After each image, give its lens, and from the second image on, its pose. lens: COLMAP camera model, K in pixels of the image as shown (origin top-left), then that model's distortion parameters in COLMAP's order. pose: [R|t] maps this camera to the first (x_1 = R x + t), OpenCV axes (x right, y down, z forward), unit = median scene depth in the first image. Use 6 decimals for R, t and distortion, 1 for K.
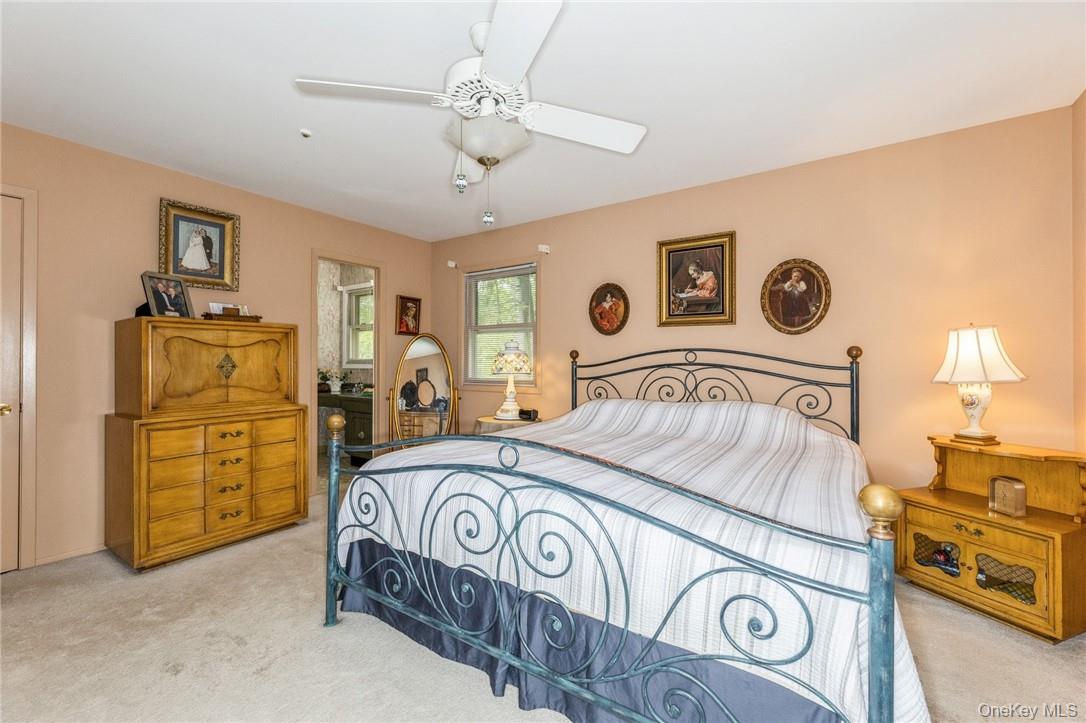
lens RADIAL K [[449.6, 0, 541.6], [0, 449.6, 361.4], [0, 0, 1]] dist [0.003038, 0.000197]
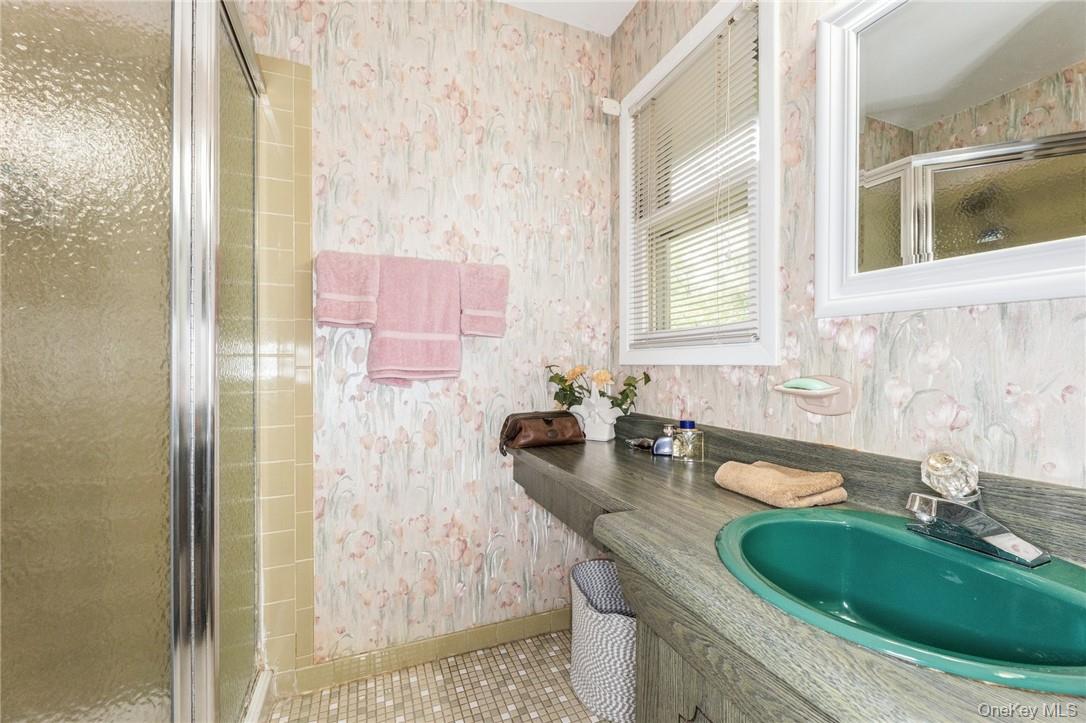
lens RADIAL K [[449.6, 0, 544.0], [0, 449.6, 362.9], [0, 0, 1]] dist [0.003038, 0.000197]
pose [[0.836430, -0.004899, -0.548051, -0.202855], [0.007368, 0.999970, 0.002307, 0.008540], [0.548024, -0.005968, 0.836441, 0.456880]]
